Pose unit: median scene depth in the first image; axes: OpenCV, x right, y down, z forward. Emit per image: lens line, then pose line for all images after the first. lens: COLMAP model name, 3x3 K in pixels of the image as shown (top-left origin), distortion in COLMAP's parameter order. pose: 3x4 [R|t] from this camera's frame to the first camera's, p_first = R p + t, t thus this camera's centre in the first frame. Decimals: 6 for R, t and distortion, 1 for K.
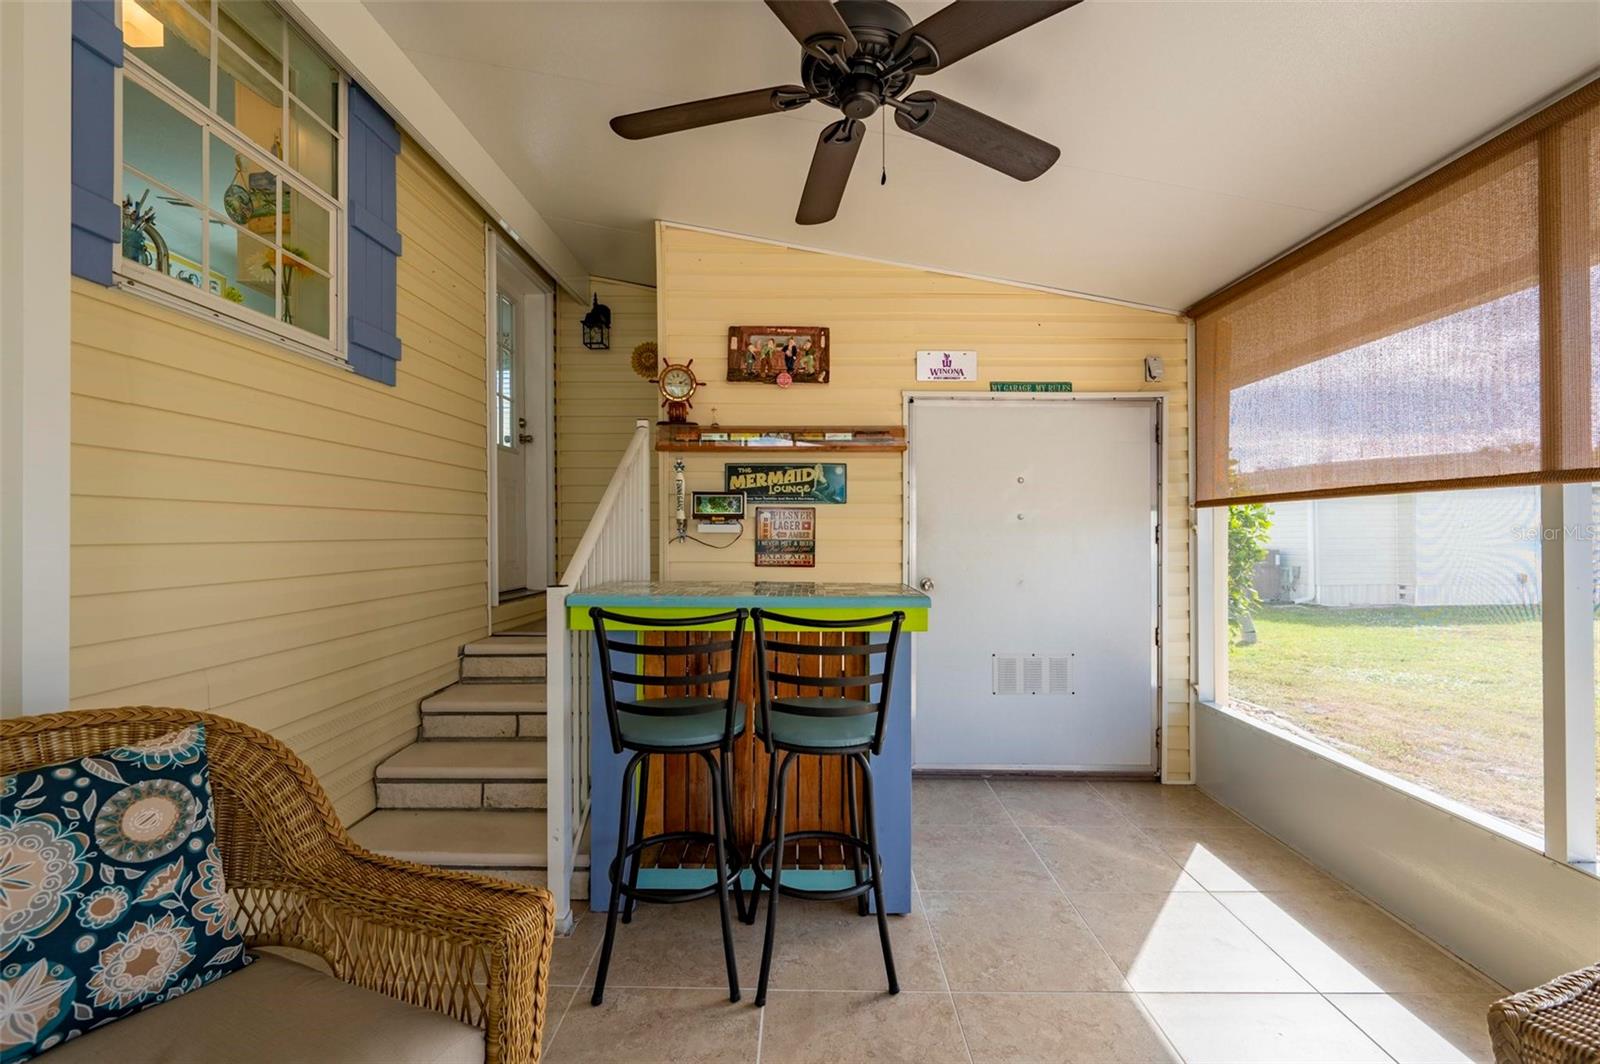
lens RADIAL K [[658.5, 0, 808.2], [0, 658.5, 530.6], [0, 0, 1]] dist [0.000310, -0.000219]
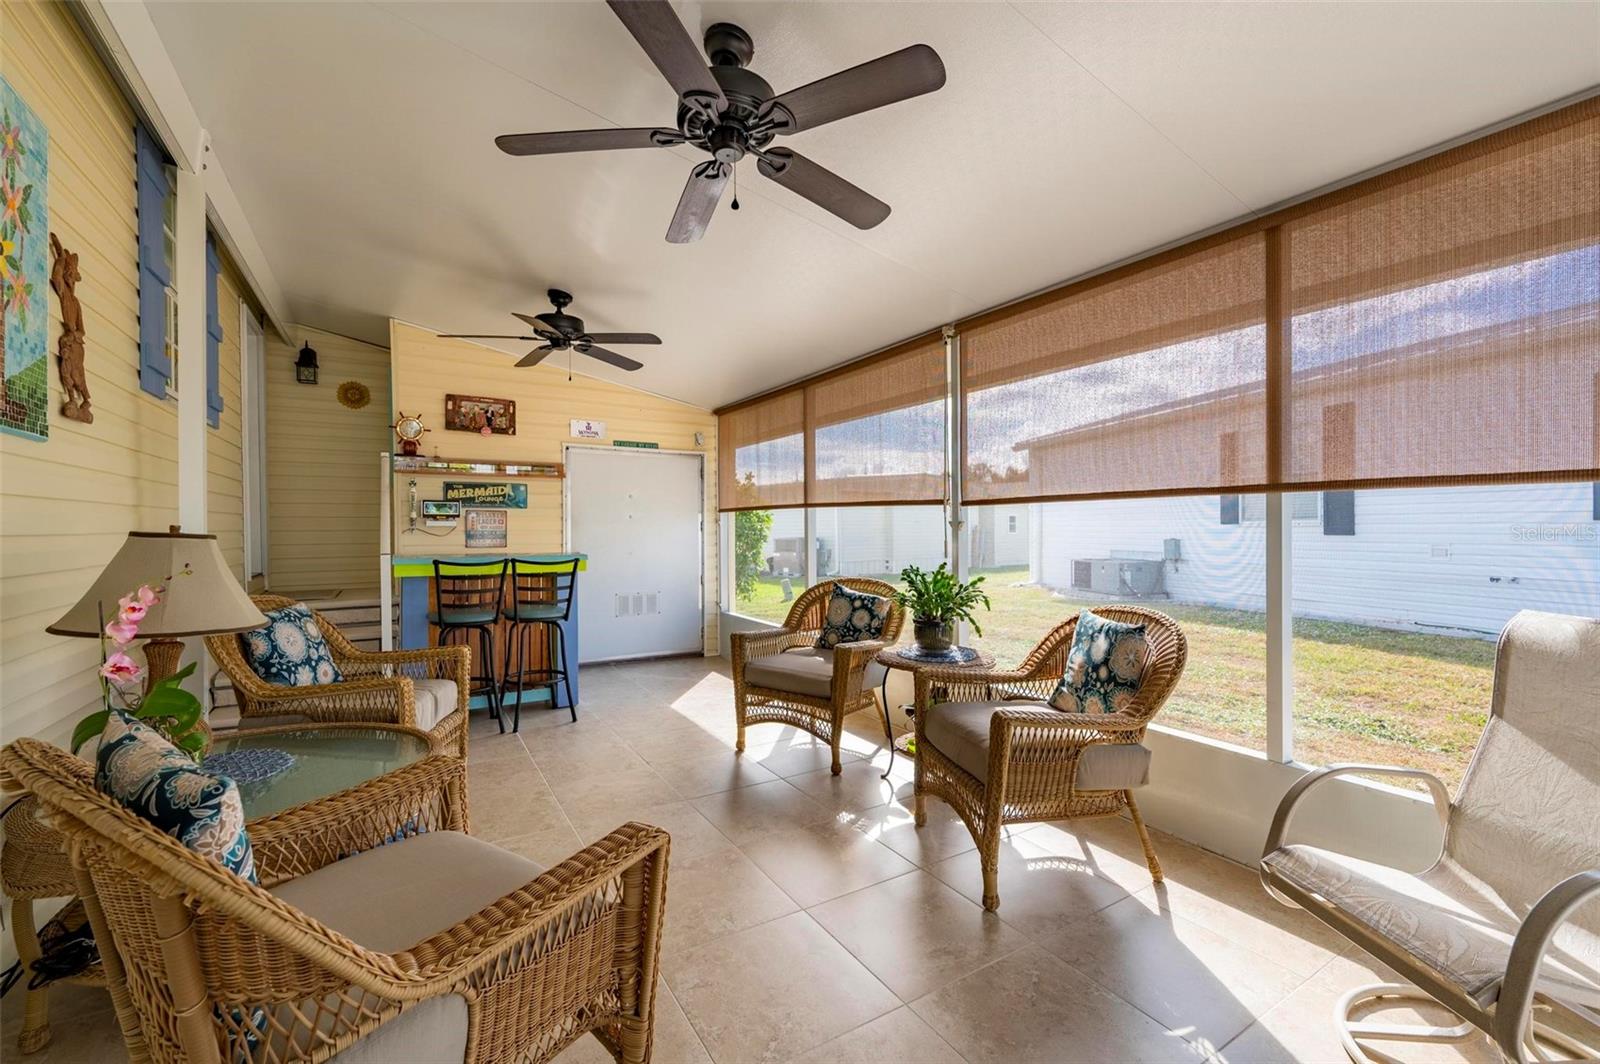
lens RADIAL K [[655.8, 0, 800.0], [0, 655.8, 532.0], [0, 0, 1]] dist [-0.011046, -0.000640]
pose [[0.852555, -0.007526, 0.522583, -0.218628], [0.002020, 0.999936, 0.011107, 0.001335], [-0.522634, -0.008414, 0.852516, -0.765730]]
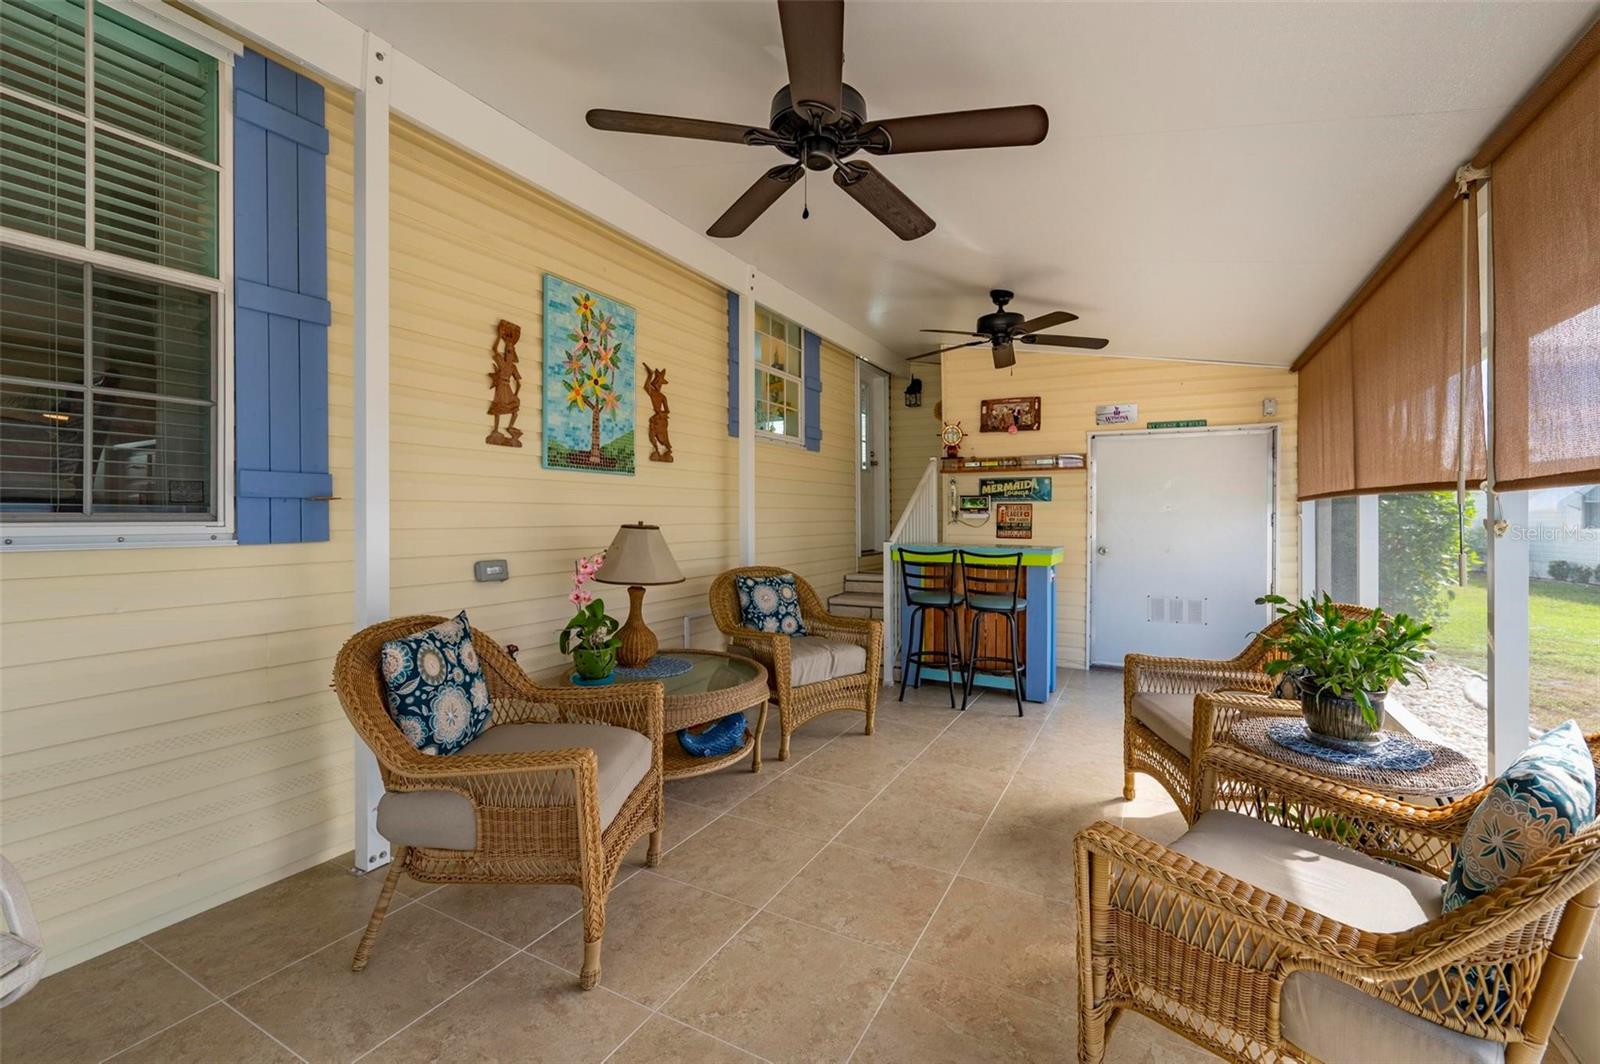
lens RADIAL K [[666.8, 0, 825.4], [0, 666.8, 517.0], [0, 0, 1]] dist [-0.000704, -0.000196]
pose [[0.889330, 0.000792, -0.457265, 0.324114], [0.001702, 0.999986, 0.005042, -0.010250], [0.457263, -0.005262, 0.889316, -0.774227]]
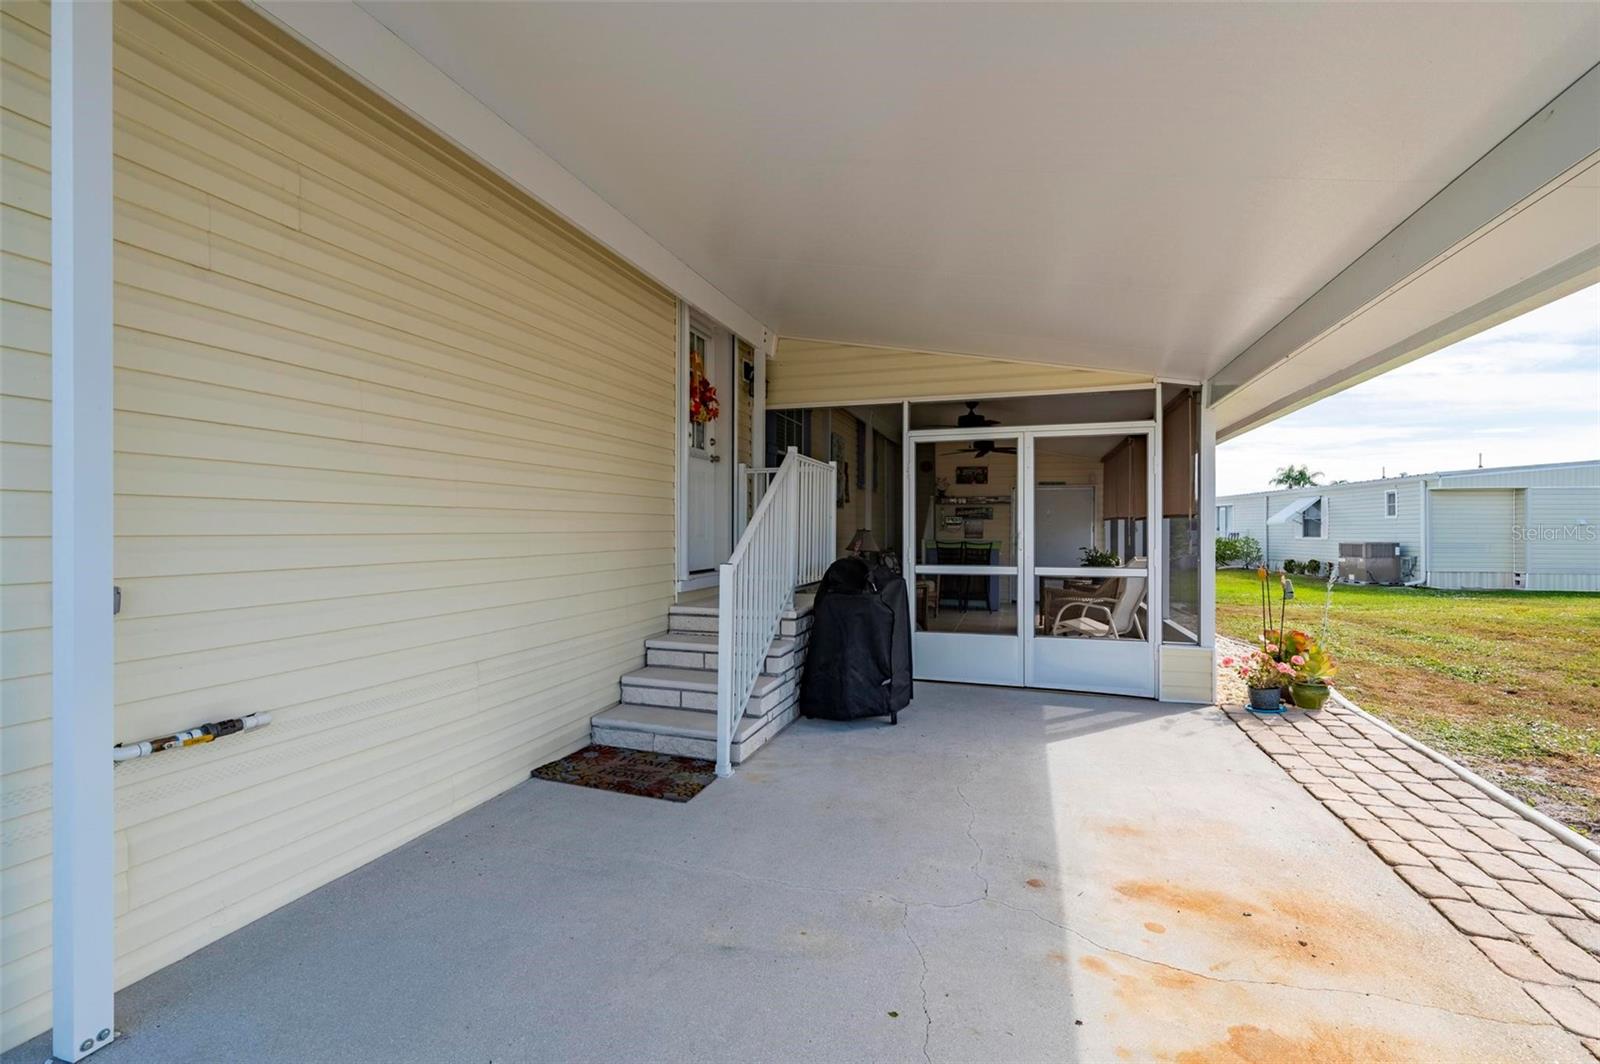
lens RADIAL K [[706.1, 0, 800.0], [0, 706.1, 532.0], [0, 0, 1]] dist [0.001634, -0.000570]
pose [[0.953588, 0.002995, -0.301098, 0.204309], [-0.000612, 0.999968, 0.008008, -0.006156], [0.301112, -0.007452, 0.953560, -2.715183]]
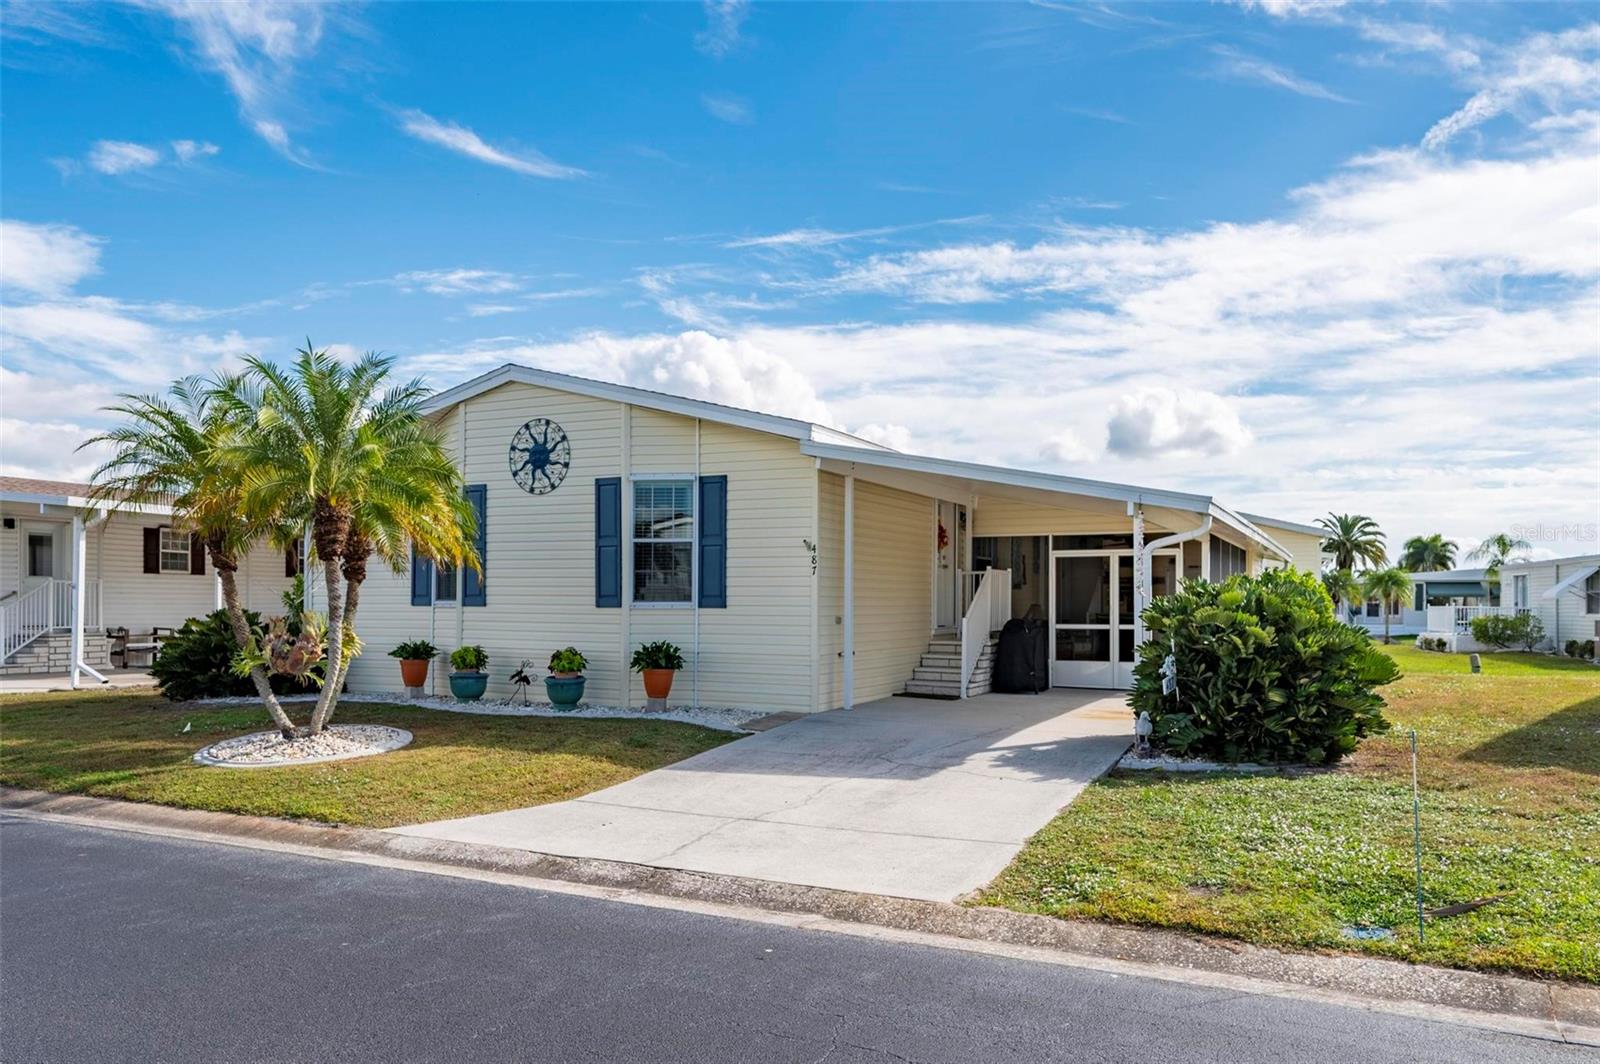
lens RADIAL K [[1188.8, 0, 778.8], [0, 1188.8, 602.8], [0, 0, 1]] dist [-0.004279, 0.000706]
pose [[0.891090, 0.002589, -0.453820, 1.331883], [-0.000926, 0.999992, 0.003886, -0.027253], [0.453826, -0.003043, 0.891085, -6.517439]]
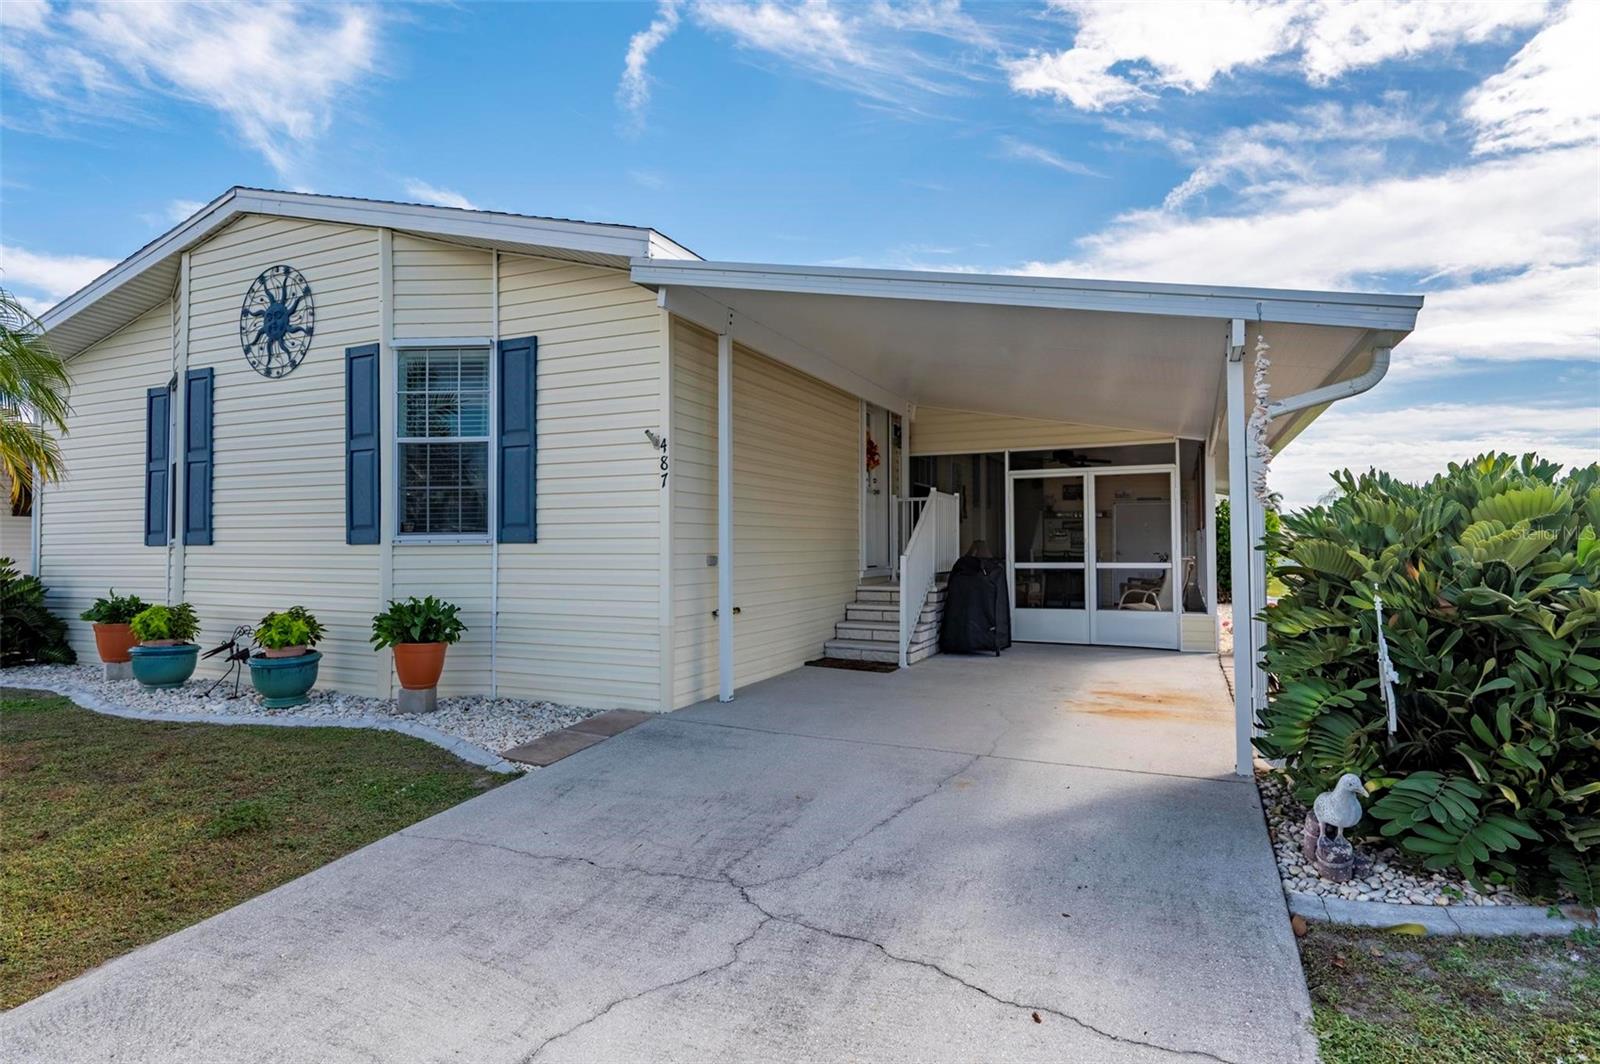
lens RADIAL K [[864.1, 0, 800.0], [0, 864.1, 532.0], [0, 0, 1]] dist [0.000380, -0.000118]
pose [[0.911774, -0.011929, -0.410519, 0.544166], [0.006960, 0.999883, -0.013598, 0.017347], [0.410634, 0.009541, 0.911750, -4.208573]]
